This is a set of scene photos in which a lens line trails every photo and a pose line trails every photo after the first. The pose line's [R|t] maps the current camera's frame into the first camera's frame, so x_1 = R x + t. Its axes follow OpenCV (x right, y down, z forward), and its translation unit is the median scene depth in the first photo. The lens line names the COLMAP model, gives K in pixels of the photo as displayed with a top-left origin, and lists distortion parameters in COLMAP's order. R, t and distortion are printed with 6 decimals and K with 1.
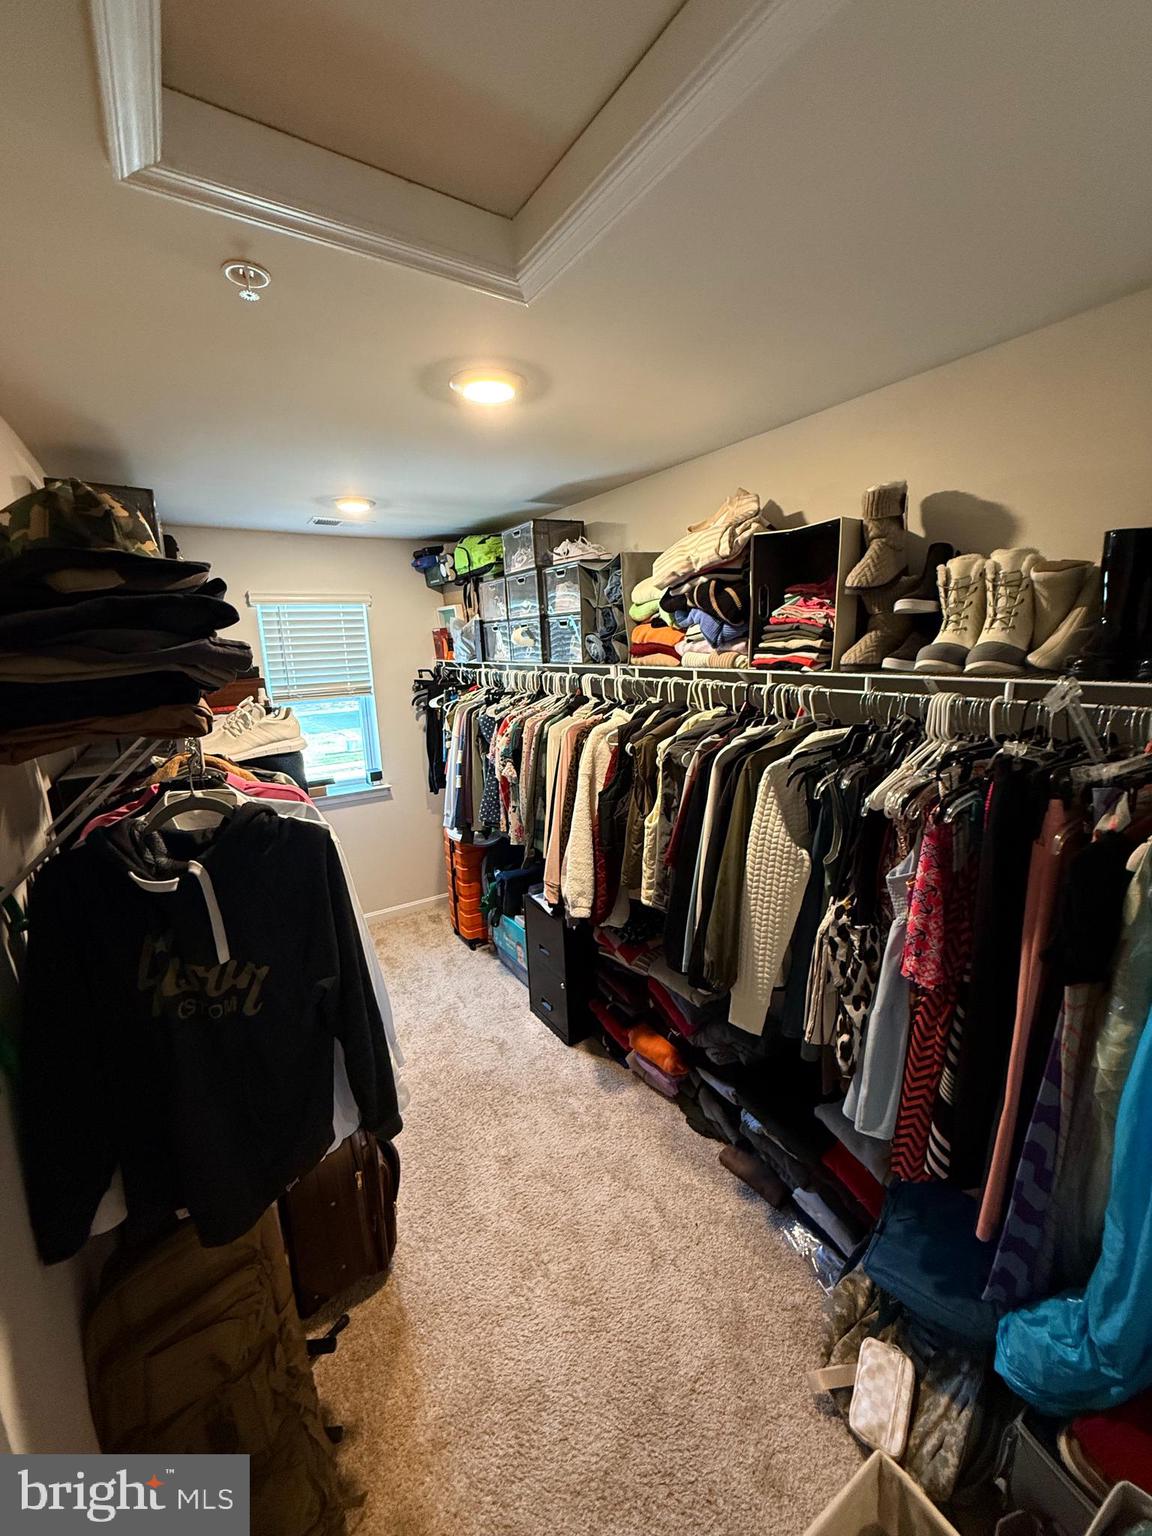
lens RADIAL K [[614.1, 0, 569.1], [0, 614.1, 766.5], [0, 0, 1]] dist [-0.002893, 0.000286]
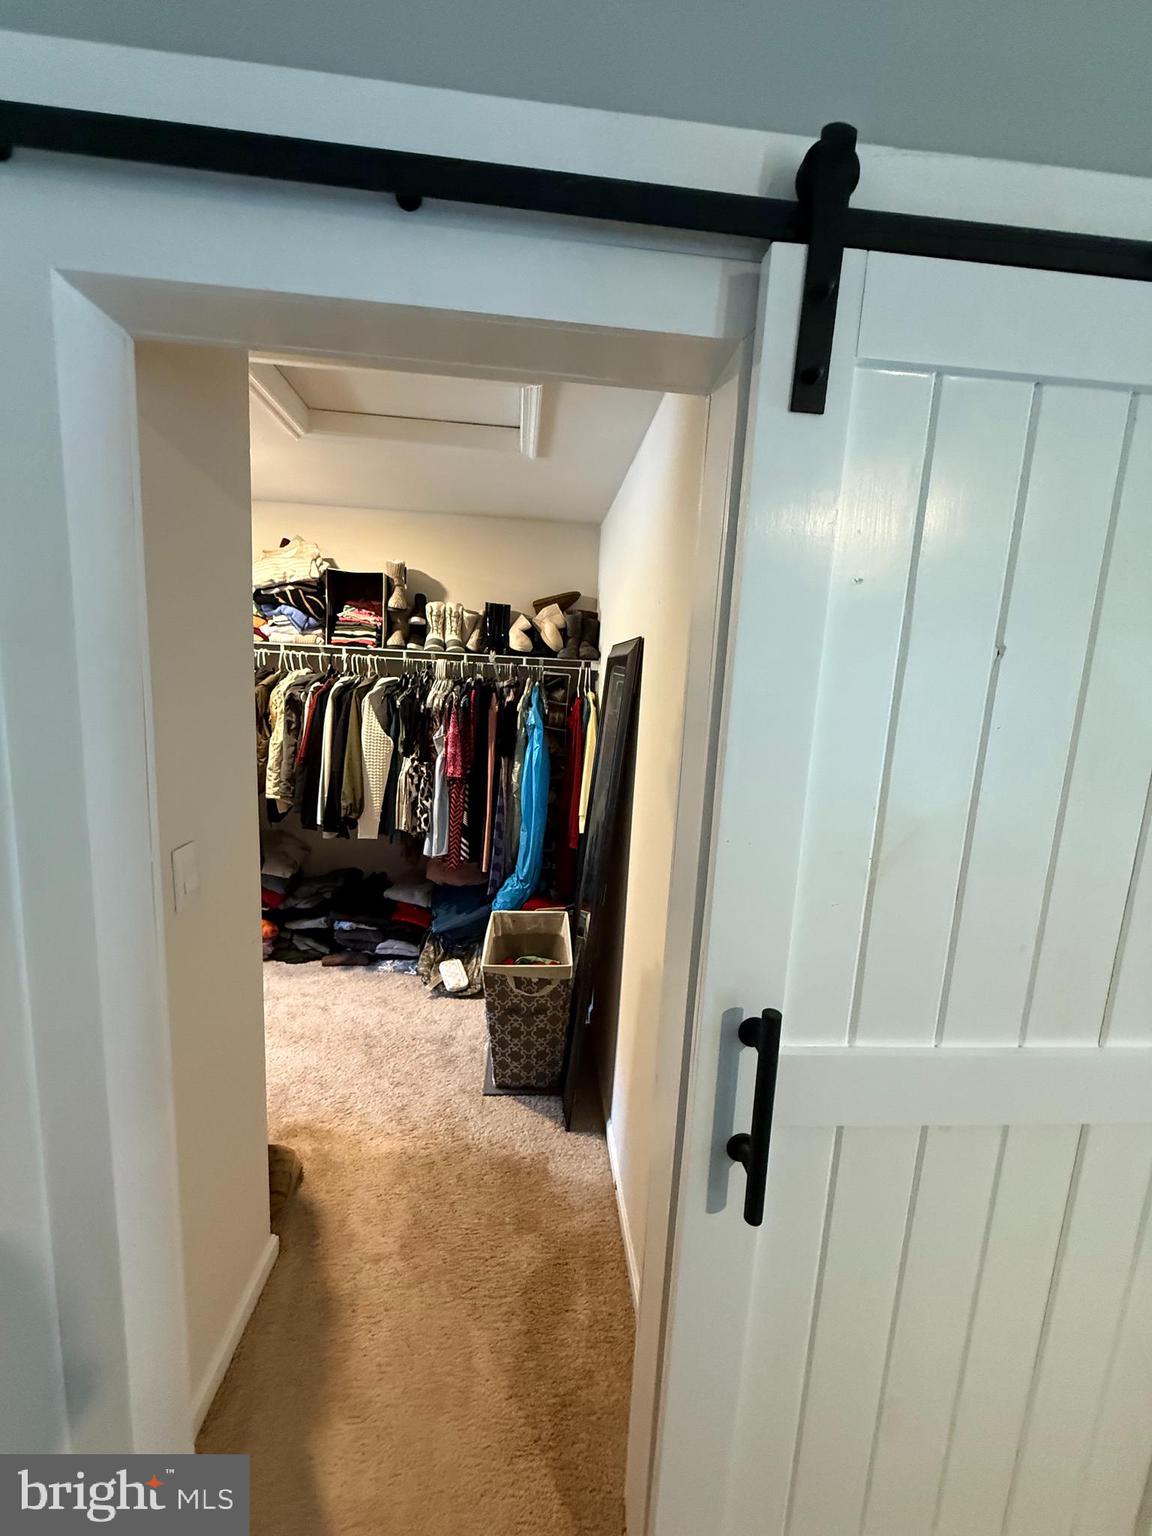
lens RADIAL K [[614.1, 0, 578.1], [0, 614.1, 767.6], [0, 0, 1]] dist [-0.002893, 0.000286]
pose [[0.468294, -0.077200, 0.880194, -1.099112], [0.110213, 0.993499, 0.028501, 0.250212], [-0.876672, 0.083662, 0.473758, -0.475586]]
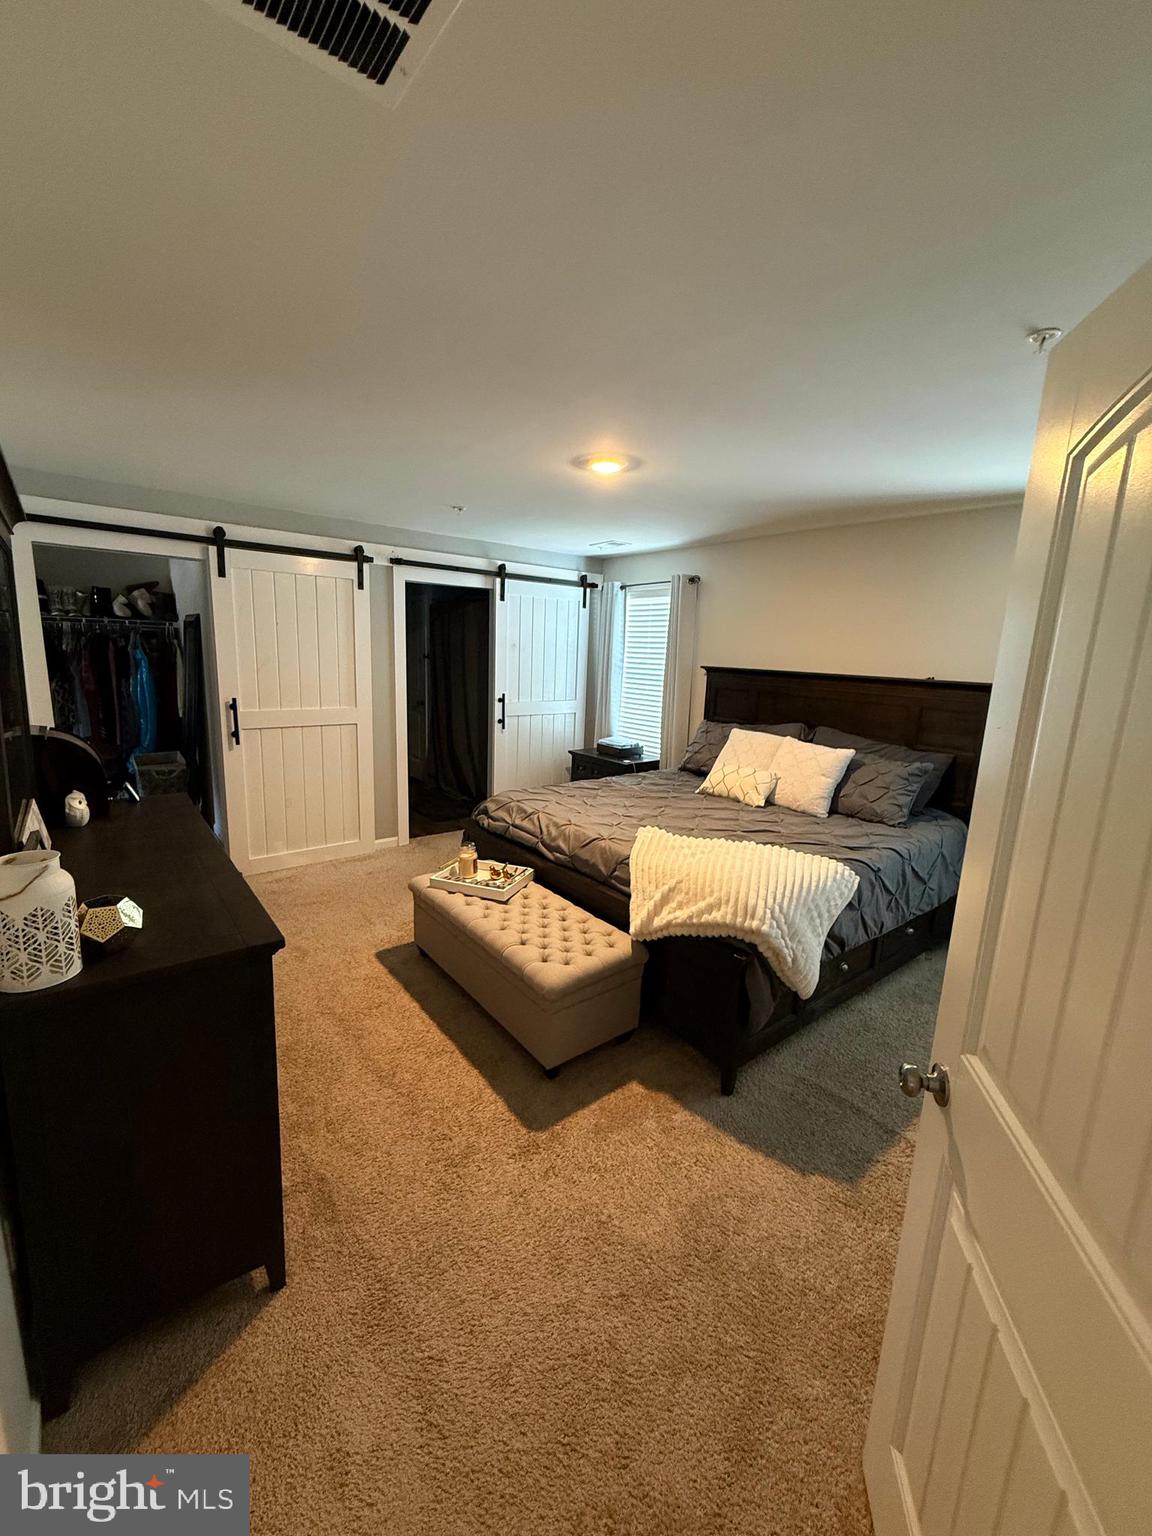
lens RADIAL K [[614.1, 0, 577.2], [0, 614.1, 767.3], [0, 0, 1]] dist [-0.002893, 0.000286]
pose [[-0.115308, -0.162857, 0.979889, -3.300169], [0.165200, 0.969587, 0.180585, 0.543423], [-0.979496, 0.182700, -0.084897, -1.487889]]
